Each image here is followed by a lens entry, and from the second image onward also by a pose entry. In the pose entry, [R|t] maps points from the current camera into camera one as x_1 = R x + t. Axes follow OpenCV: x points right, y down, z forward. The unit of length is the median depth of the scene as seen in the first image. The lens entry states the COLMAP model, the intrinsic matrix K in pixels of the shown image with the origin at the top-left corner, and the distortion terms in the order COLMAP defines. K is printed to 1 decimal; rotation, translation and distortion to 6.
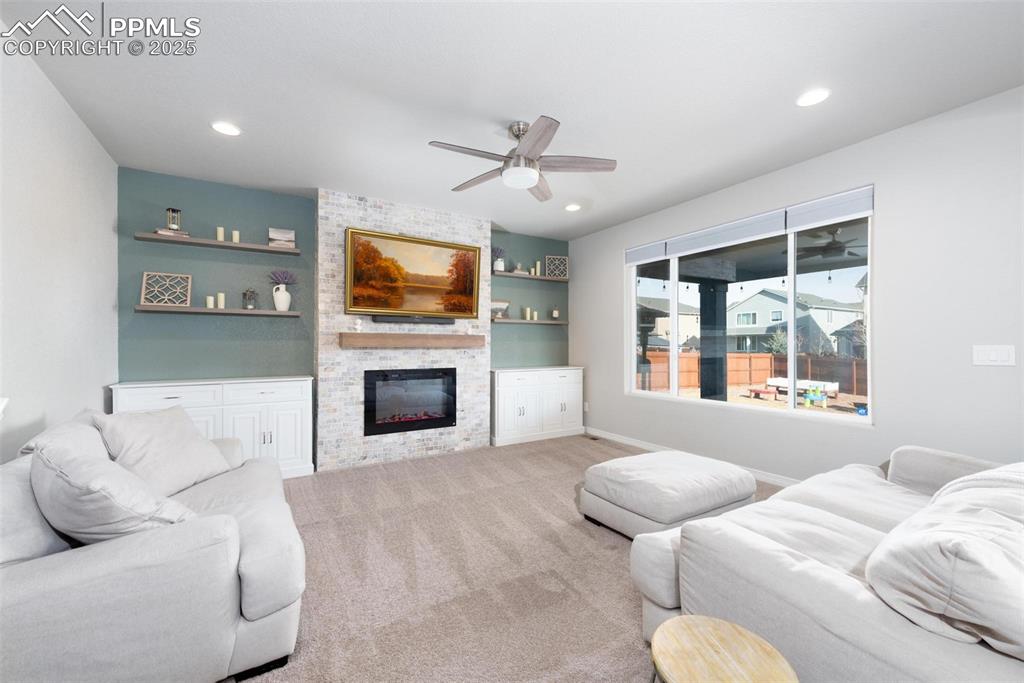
lens RADIAL K [[407.2, 0, 511.9], [0, 407.2, 345.5], [0, 0, 1]] dist [0.002251, 0.000097]
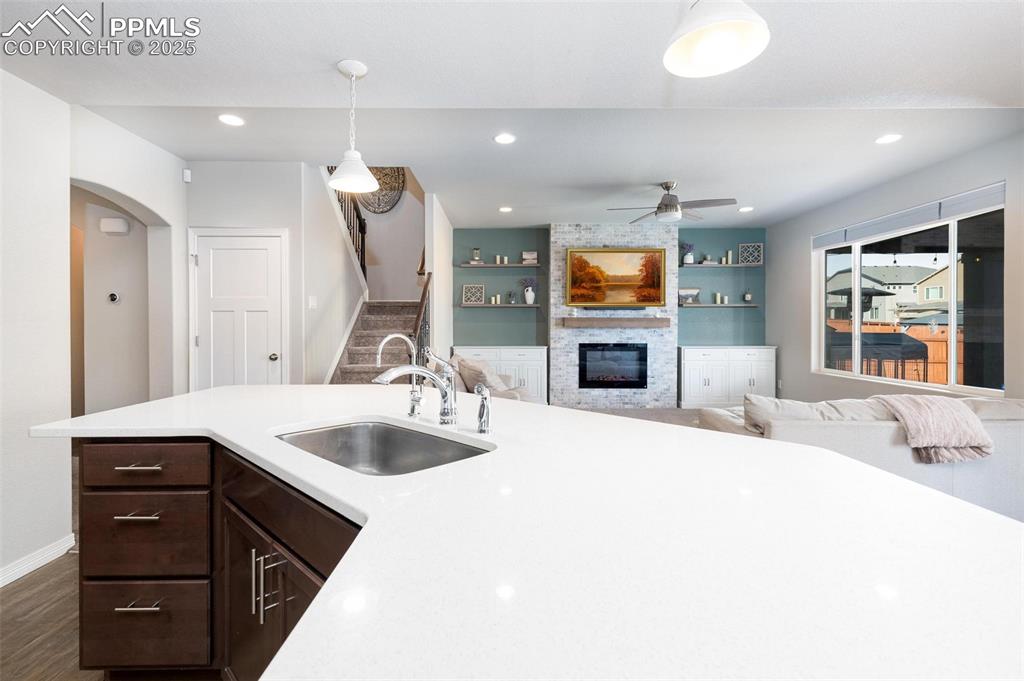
lens RADIAL K [[487.9, 0, 510.9], [0, 487.9, 329.8], [0, 0, 1]] dist [0.000740, 0.000236]
pose [[0.862611, 0.004777, -0.505846, 0.287838], [-0.001832, 0.999978, 0.006320, 0.002832], [0.505865, -0.004525, 0.862601, -0.583526]]
